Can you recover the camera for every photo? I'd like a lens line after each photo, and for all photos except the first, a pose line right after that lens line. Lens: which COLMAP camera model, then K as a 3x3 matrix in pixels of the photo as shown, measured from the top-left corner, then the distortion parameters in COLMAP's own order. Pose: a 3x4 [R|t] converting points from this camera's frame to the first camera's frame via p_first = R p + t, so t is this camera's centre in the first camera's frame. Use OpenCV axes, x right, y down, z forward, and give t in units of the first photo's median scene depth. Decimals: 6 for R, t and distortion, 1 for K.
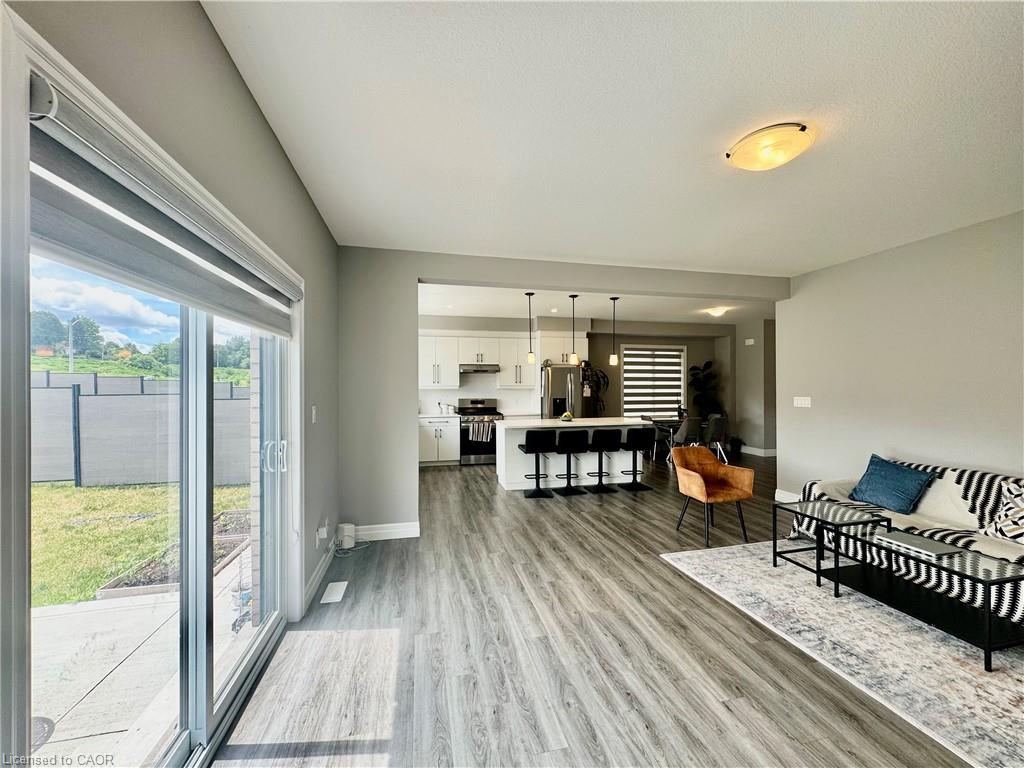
lens RADIAL K [[406.5, 0, 512.0], [0, 406.5, 384.4], [0, 0, 1]] dist [-0.001053, 0.000040]
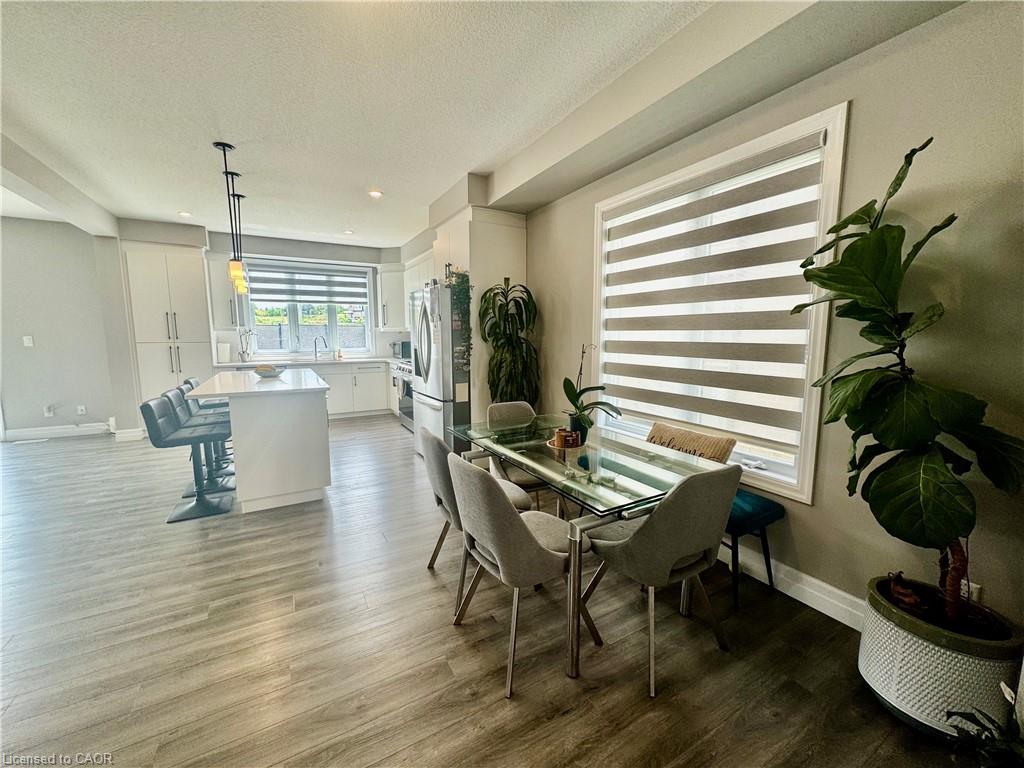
lens RADIAL K [[406.5, 0, 512.0], [0, 406.5, 384.4], [0, 0, 1]] dist [-0.001053, 0.000040]
pose [[0.292930, 0.120609, -0.948496, 0.674609], [0.003344, 0.991877, 0.127158, 0.014266], [0.956128, -0.040420, 0.290147, 0.914511]]
